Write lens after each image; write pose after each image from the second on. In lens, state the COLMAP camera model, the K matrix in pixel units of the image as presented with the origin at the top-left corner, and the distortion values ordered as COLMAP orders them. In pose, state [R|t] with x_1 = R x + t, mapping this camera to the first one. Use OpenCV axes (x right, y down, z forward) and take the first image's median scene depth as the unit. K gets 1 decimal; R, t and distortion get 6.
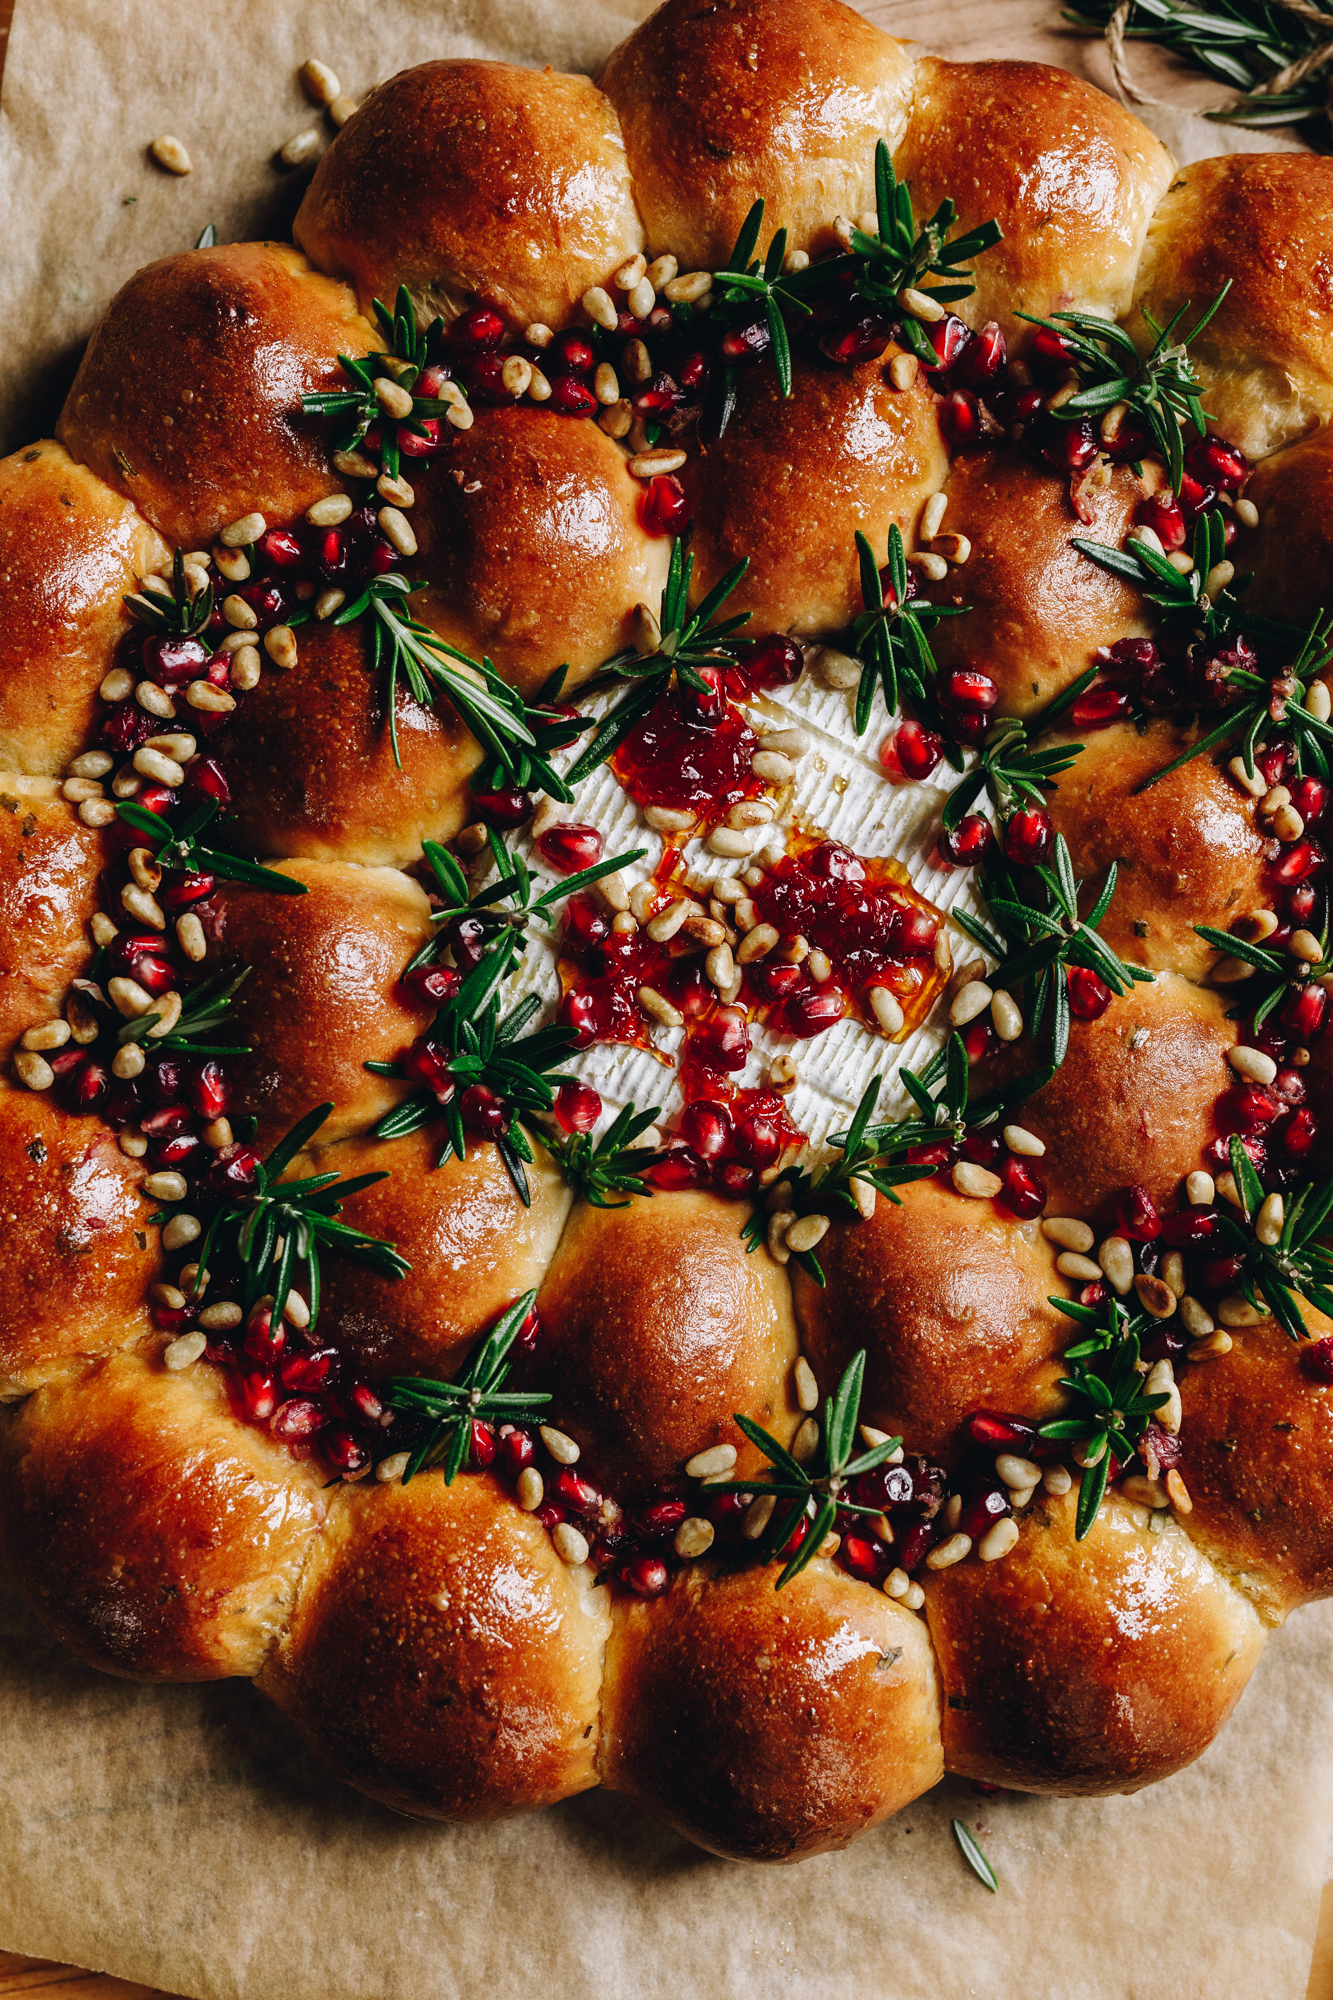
lens RADIAL K [[2925.6, 0, 672.0], [0, 2925.6, 994.8], [0, 0, 1]] dist [-0.001668, 0.000000]
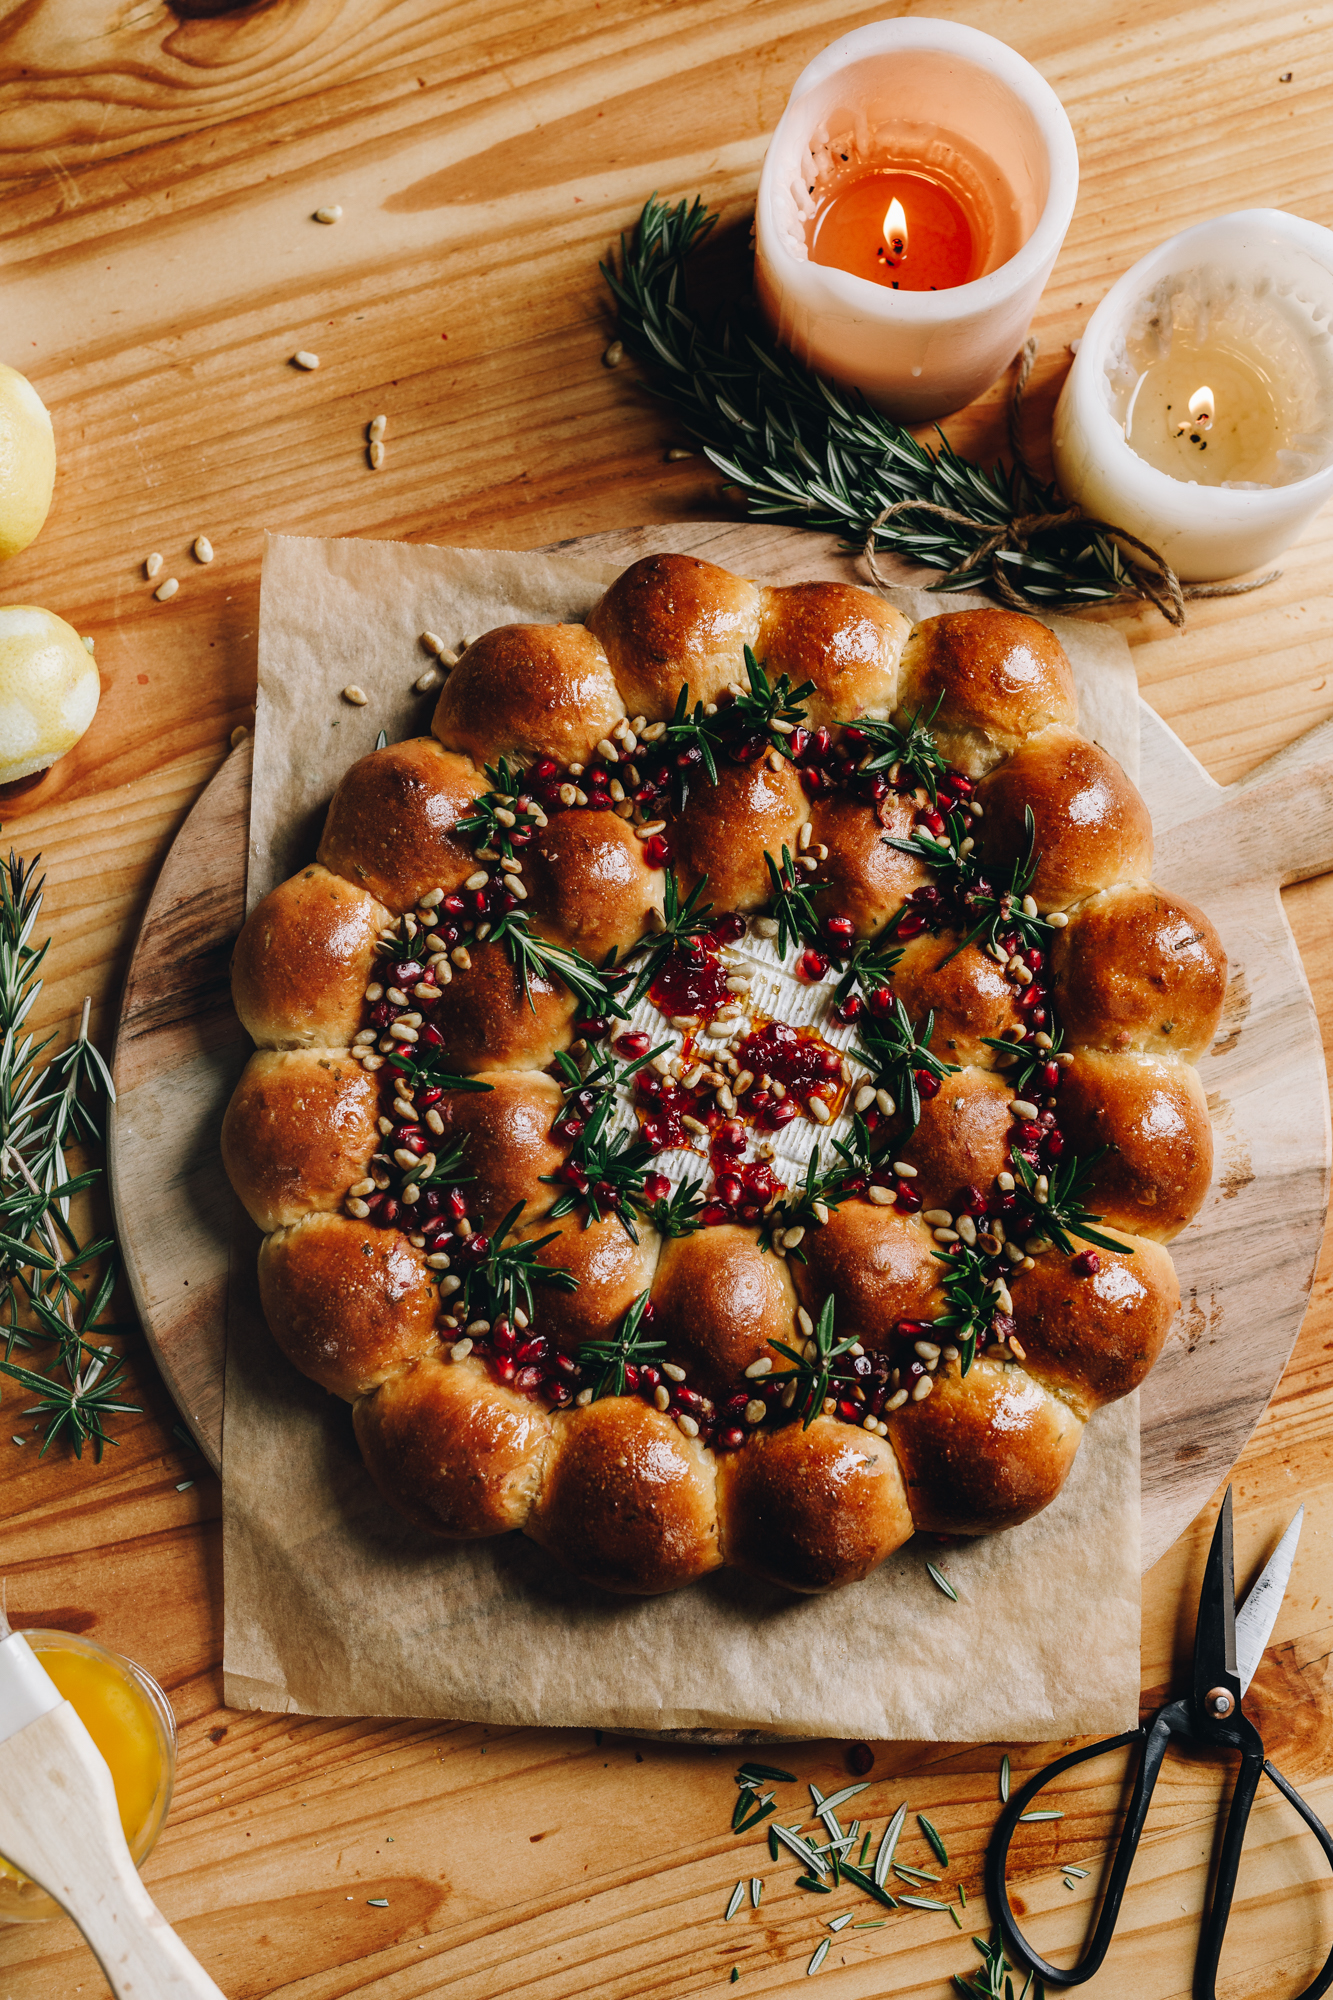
lens RADIAL K [[2925.6, 0, 666.4], [0, 2925.6, 1000.5], [0, 0, 1]] dist [-0.001668, 0.000000]
pose [[0.989776, -0.142604, -0.002786, -0.005418], [0.141884, 0.986396, -0.083015, 0.076177], [0.014587, 0.081771, 0.996544, -0.808951]]
